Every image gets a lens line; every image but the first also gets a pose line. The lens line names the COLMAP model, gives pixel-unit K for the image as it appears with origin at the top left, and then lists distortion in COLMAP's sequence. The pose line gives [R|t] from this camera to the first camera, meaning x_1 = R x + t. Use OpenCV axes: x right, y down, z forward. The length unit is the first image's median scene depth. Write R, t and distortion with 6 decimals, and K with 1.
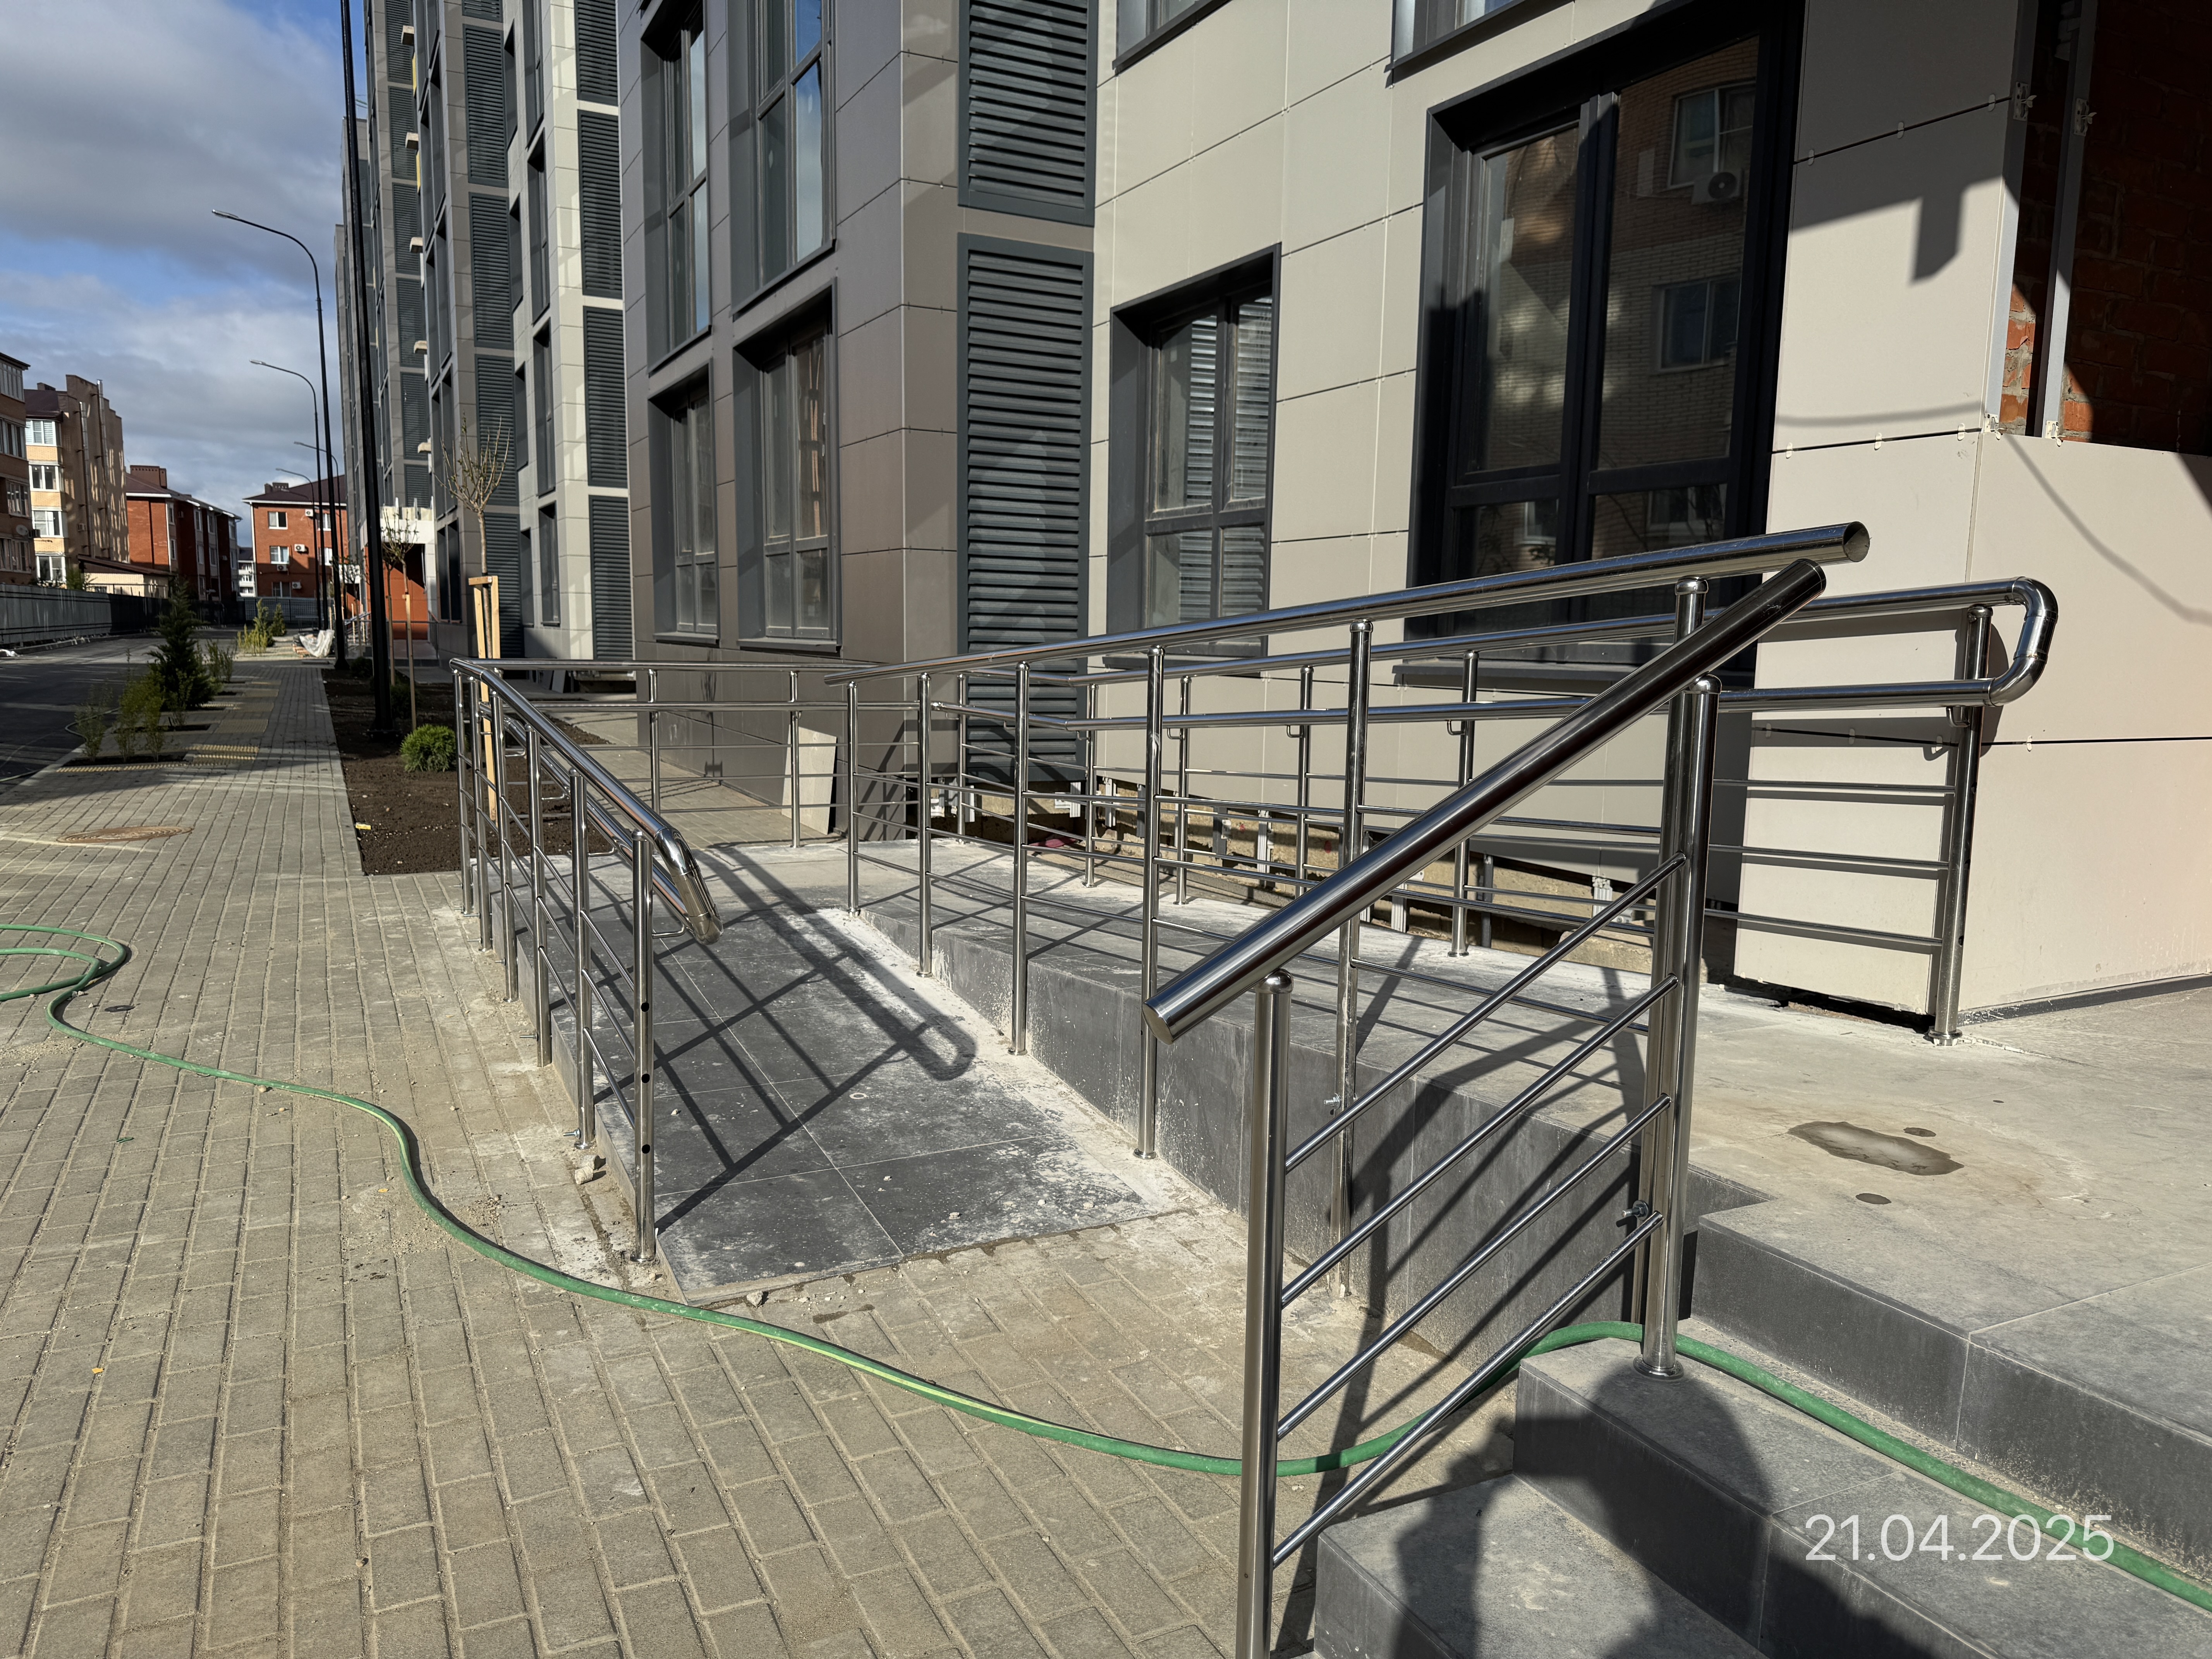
lens RADIAL K [[1575.6, 0, 1106.0], [0, 1575.6, 829.5], [0, 0, 1]] dist [0.078718, -0.090284]
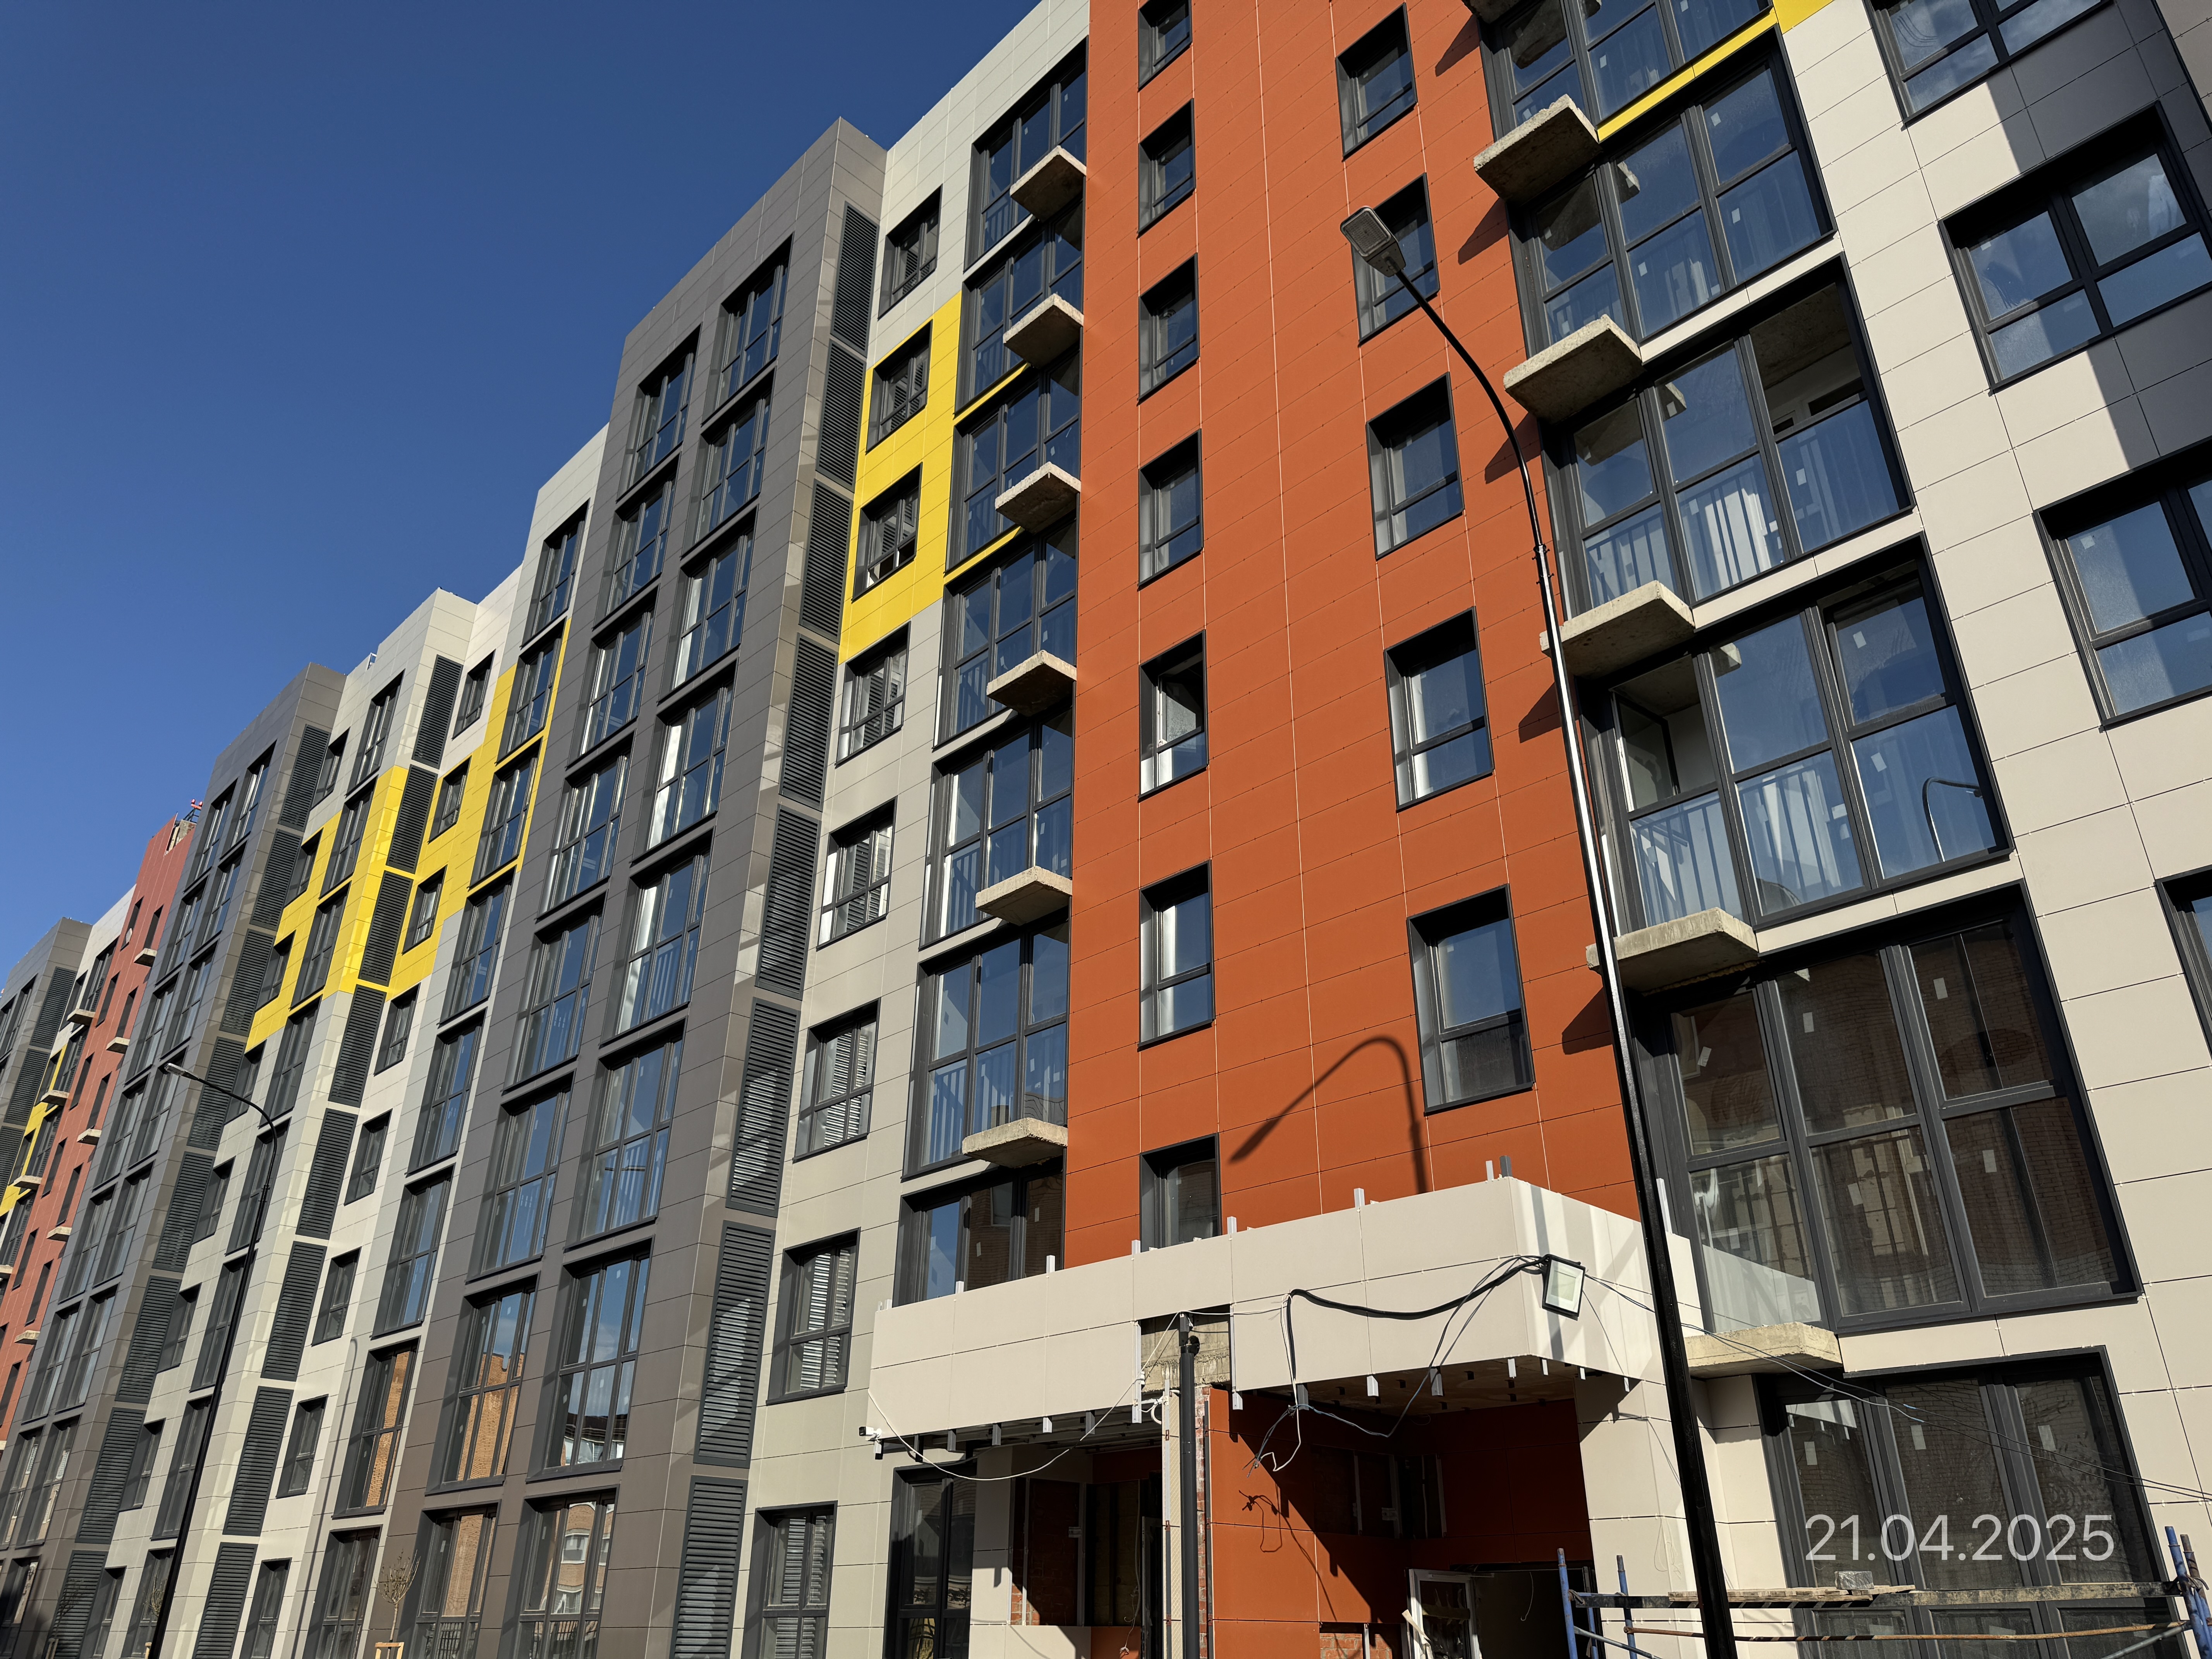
lens RADIAL K [[1581.0, 0, 1101.6], [0, 1581.0, 819.1], [0, 0, 1]] dist [0.074456, -0.102997]
pose [[0.950783, 0.122512, 0.284610, -0.297367], [0.058356, 0.831282, -0.552779, 0.146209], [-0.304313, 0.542182, 0.783219, -1.476259]]
